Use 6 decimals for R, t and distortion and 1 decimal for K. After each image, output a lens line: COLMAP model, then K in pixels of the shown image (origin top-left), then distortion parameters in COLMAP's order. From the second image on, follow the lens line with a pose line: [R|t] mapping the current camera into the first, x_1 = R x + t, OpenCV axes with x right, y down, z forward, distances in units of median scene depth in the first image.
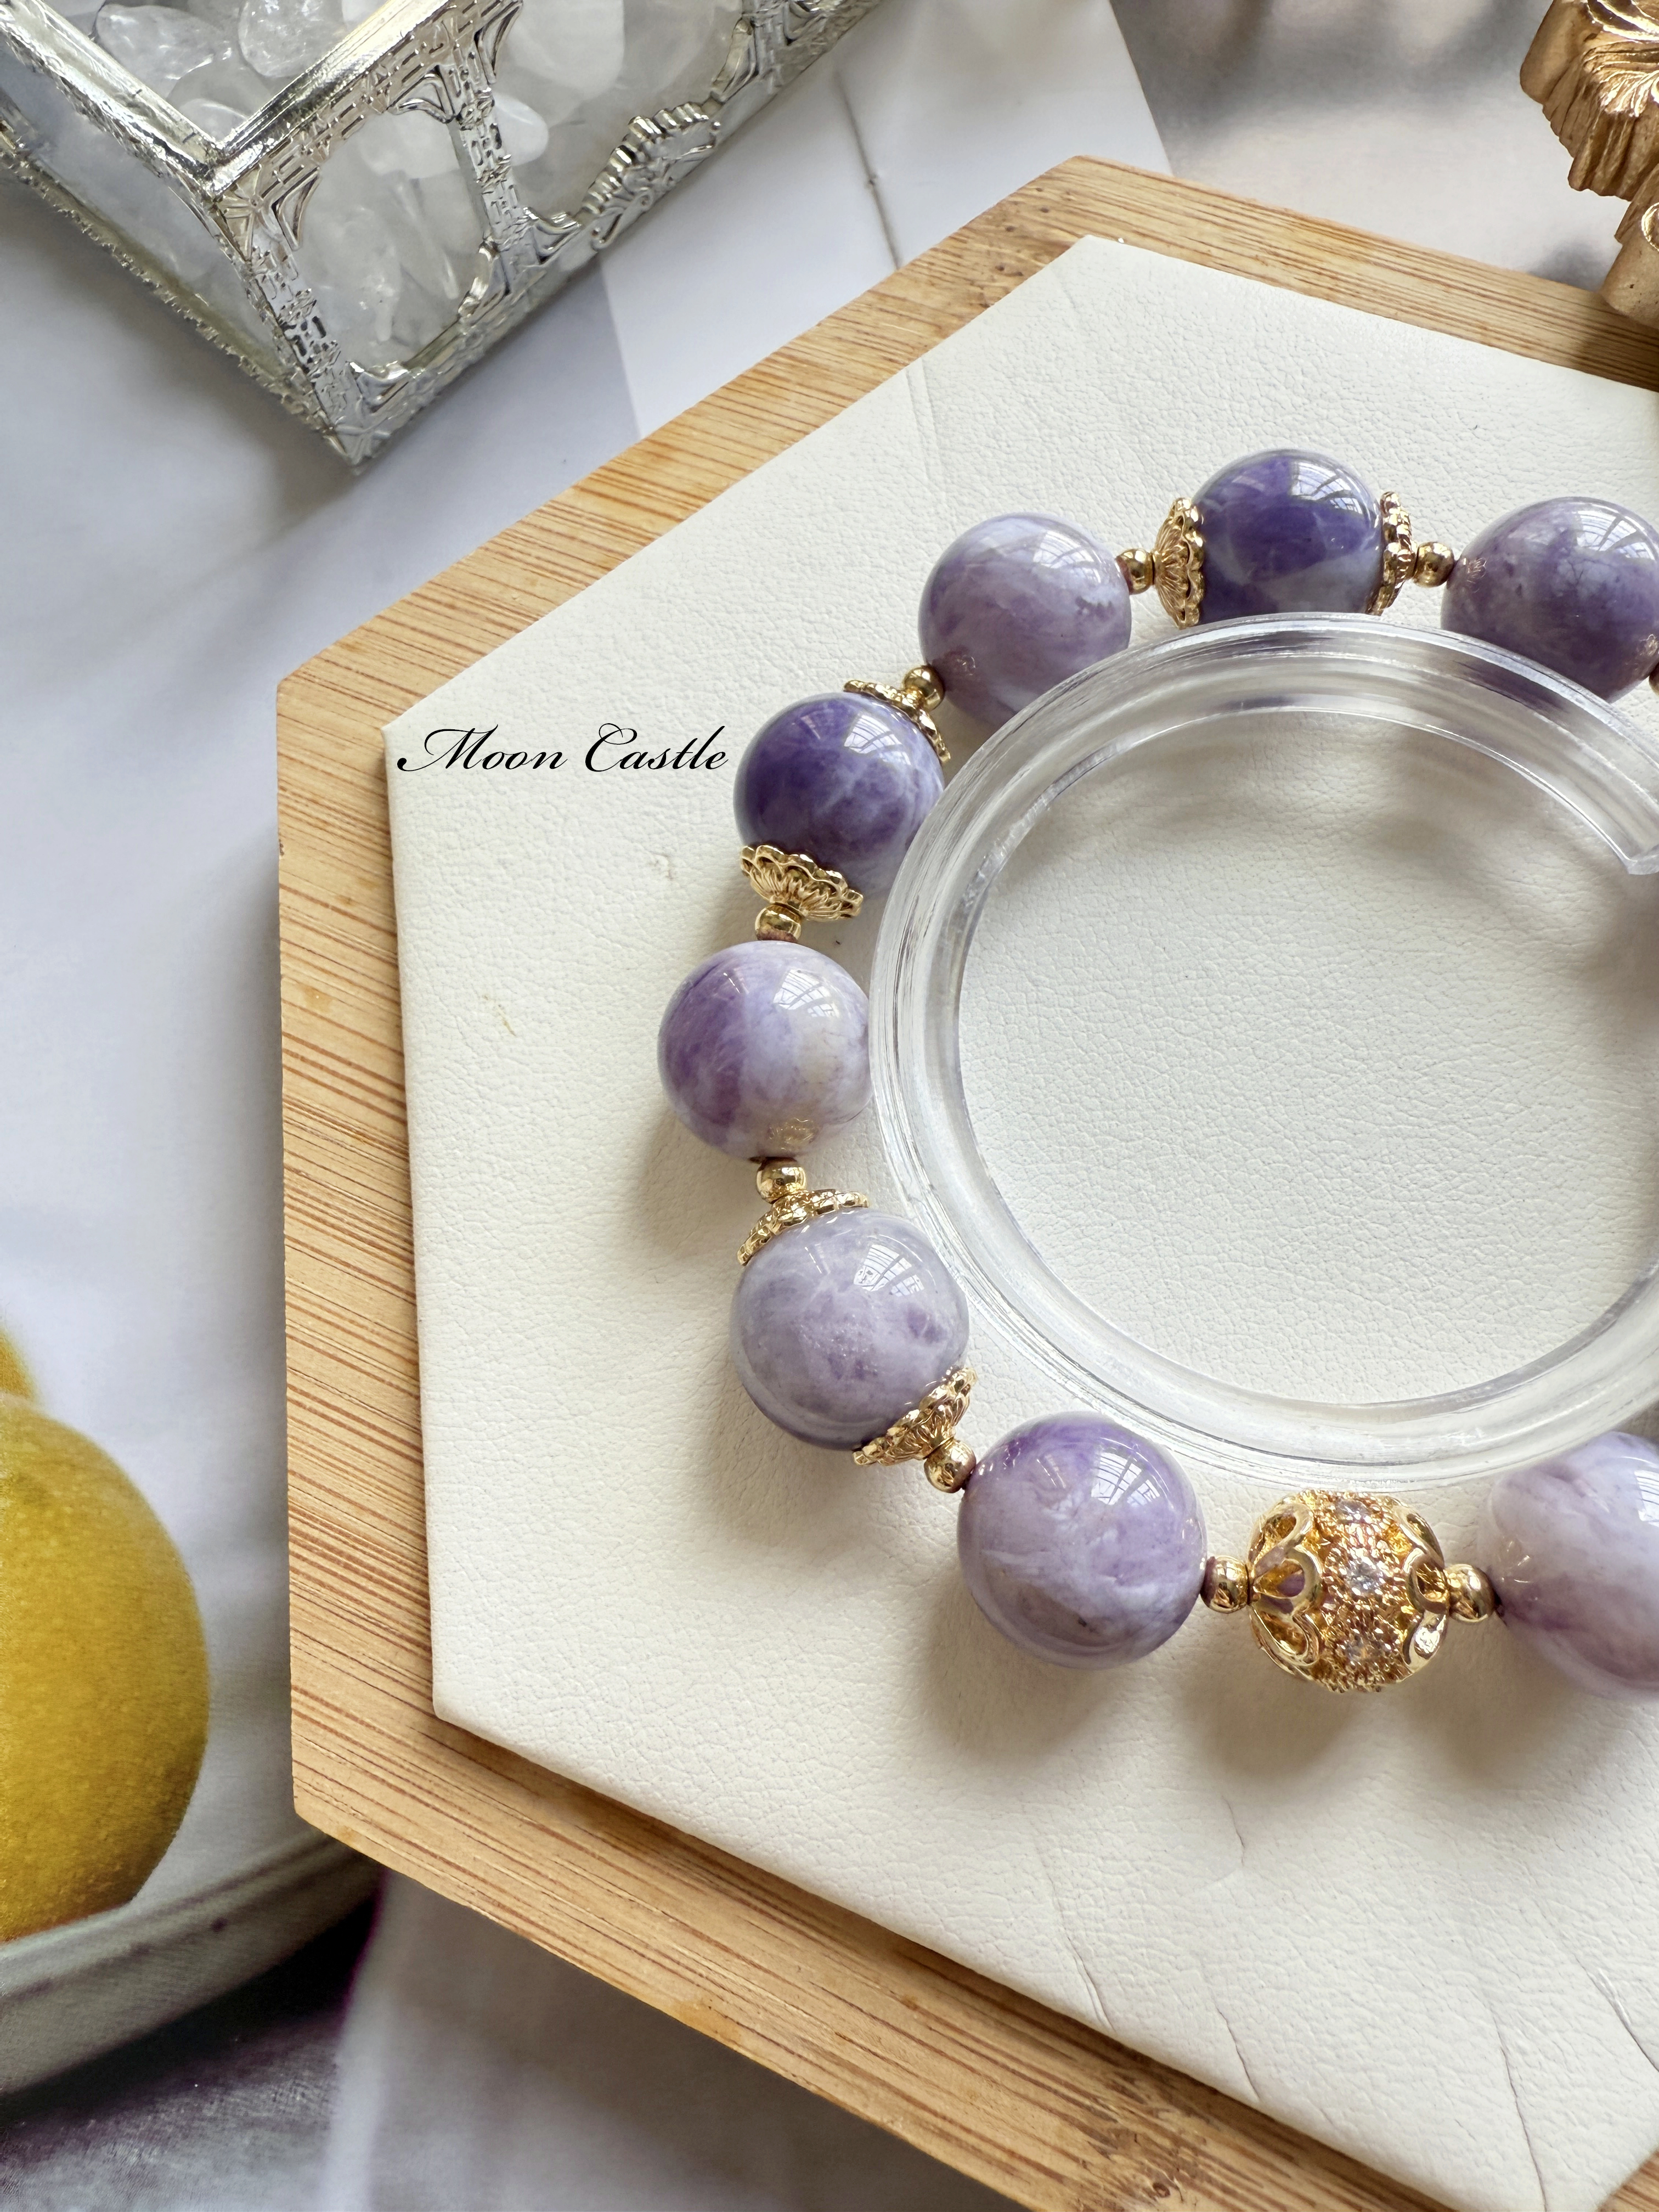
lens RADIAL K [[1587.9, 0, 810.4], [0, 1587.9, 999.4], [0, 0, 1]] dist [0.001615, 0.004111]
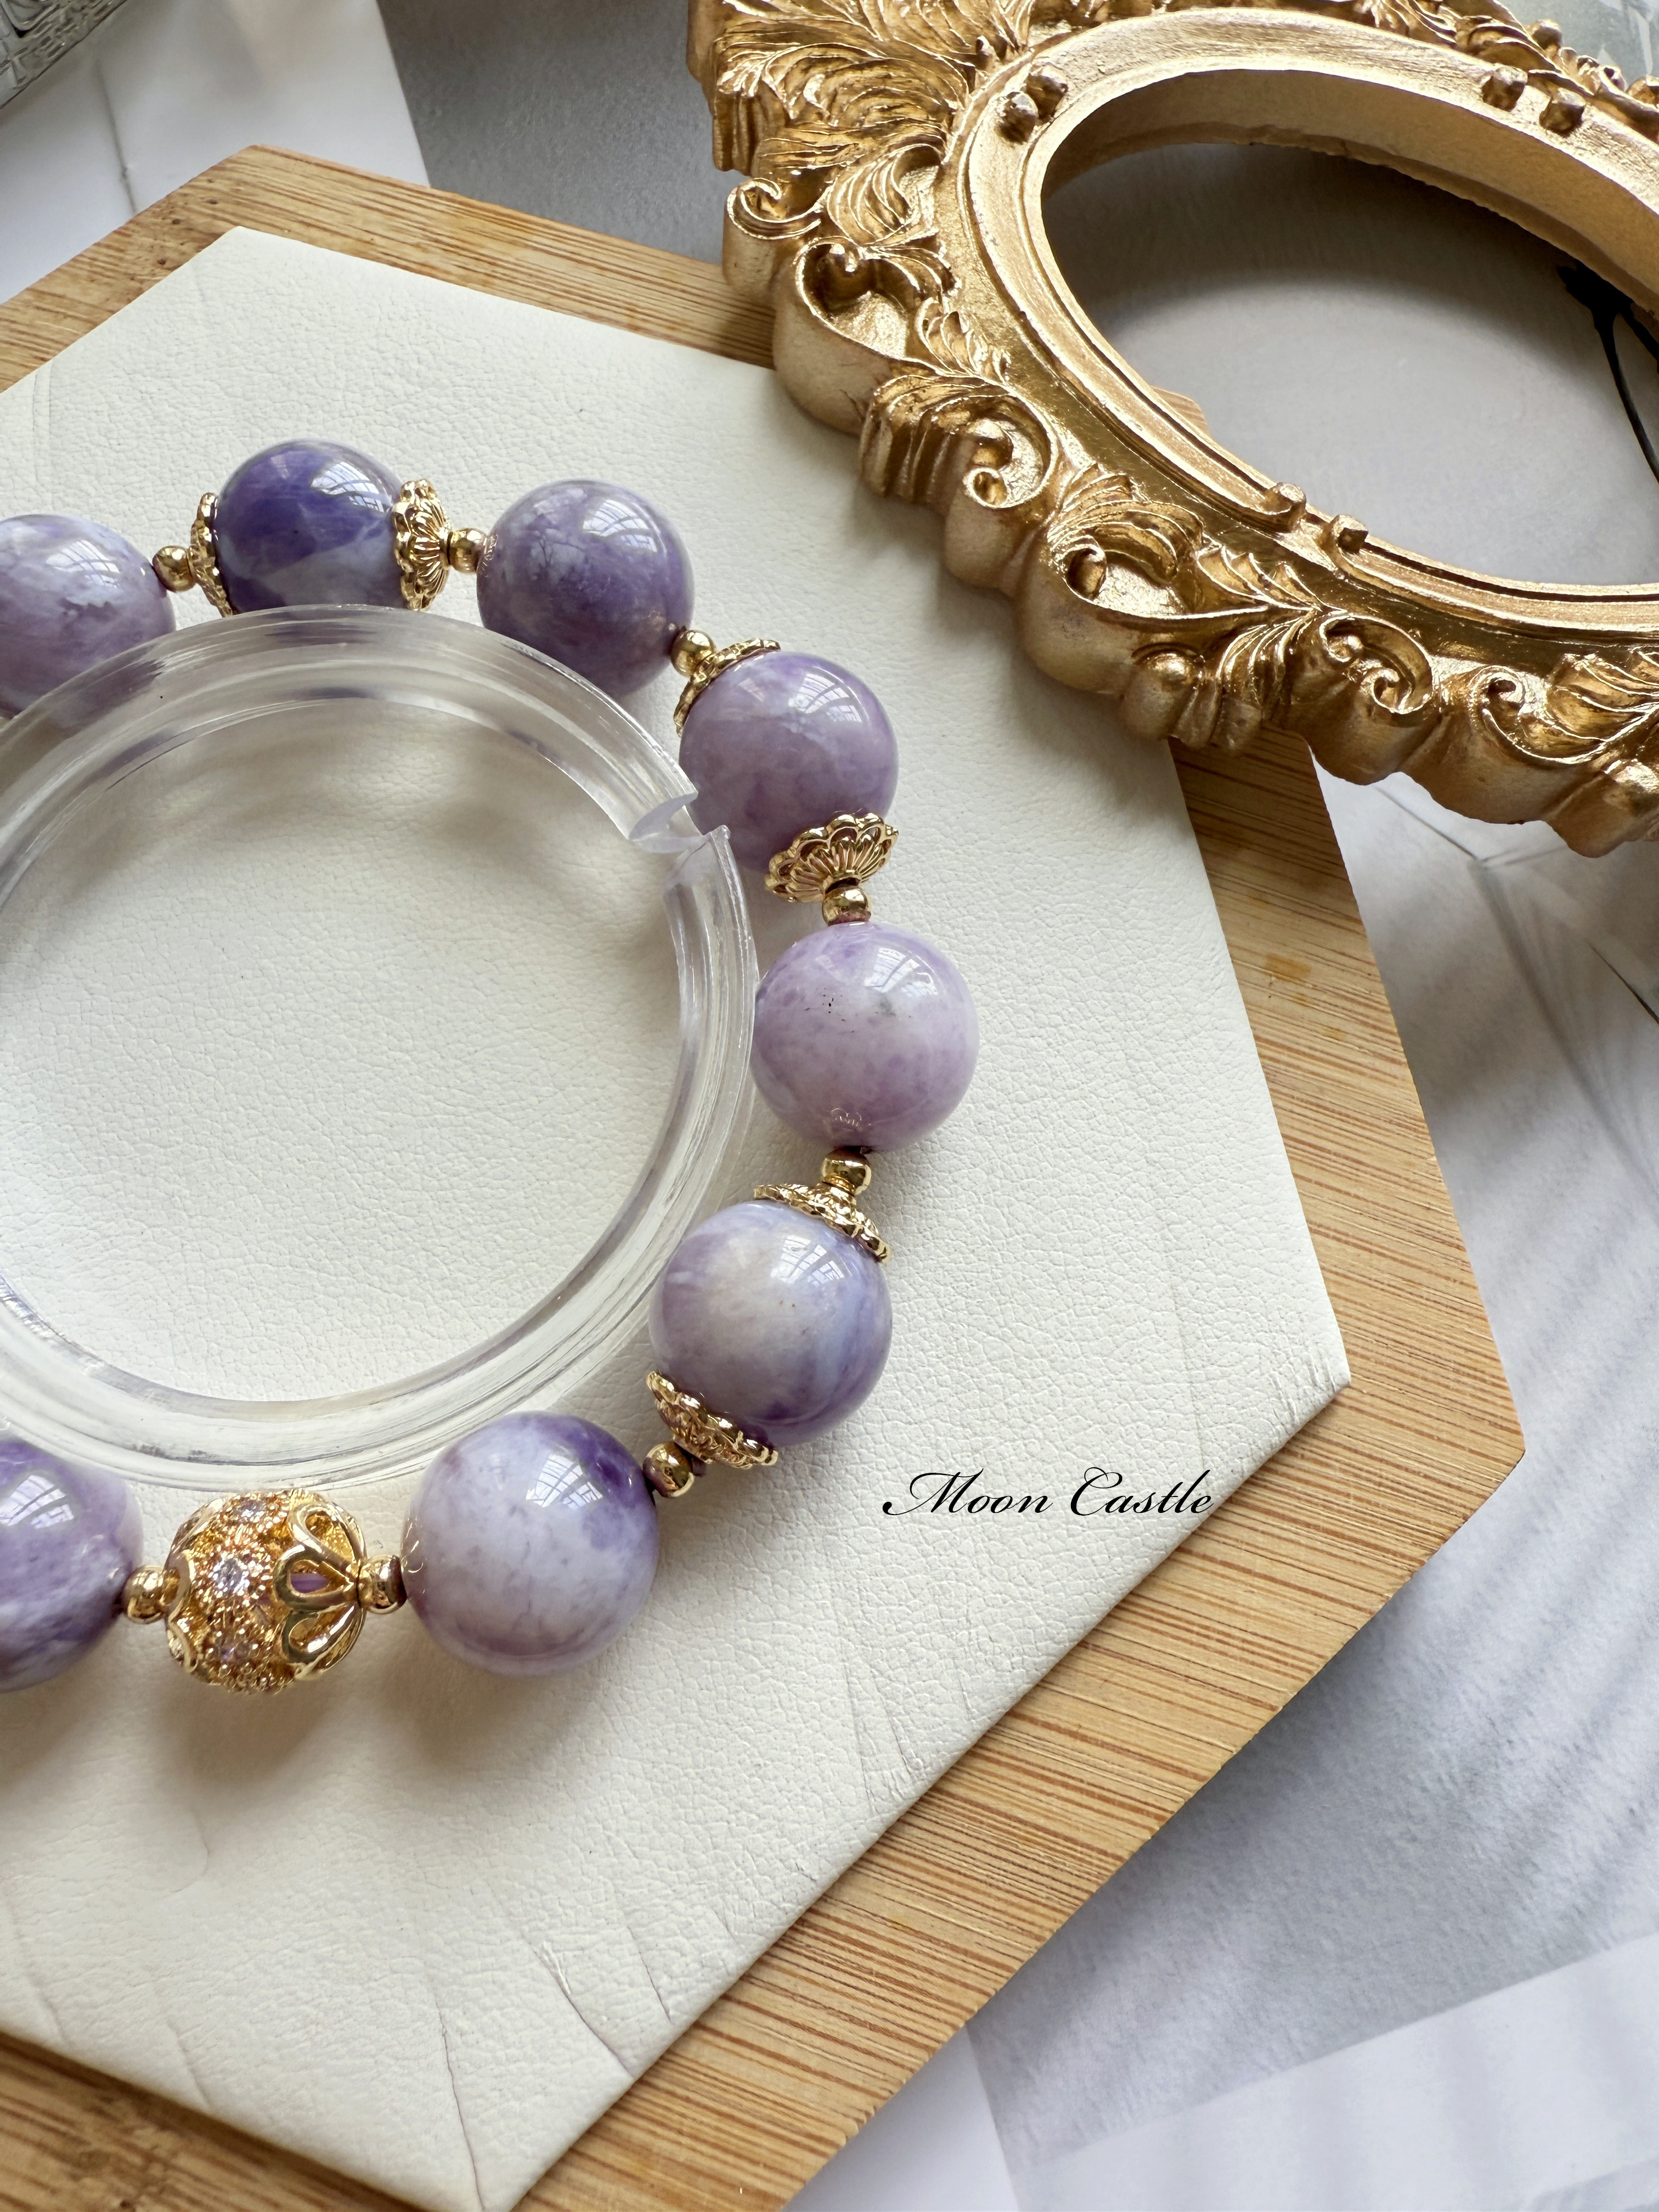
lens RADIAL K [[1587.9, 0, 810.4], [0, 1587.9, 999.4], [0, 0, 1]] dist [0.001615, 0.004111]
pose [[0.995861, -0.056977, 0.070815, 0.521588], [0.056560, 0.998368, 0.007884, 0.011854], [-0.071149, -0.003846, 0.997458, -0.012438]]
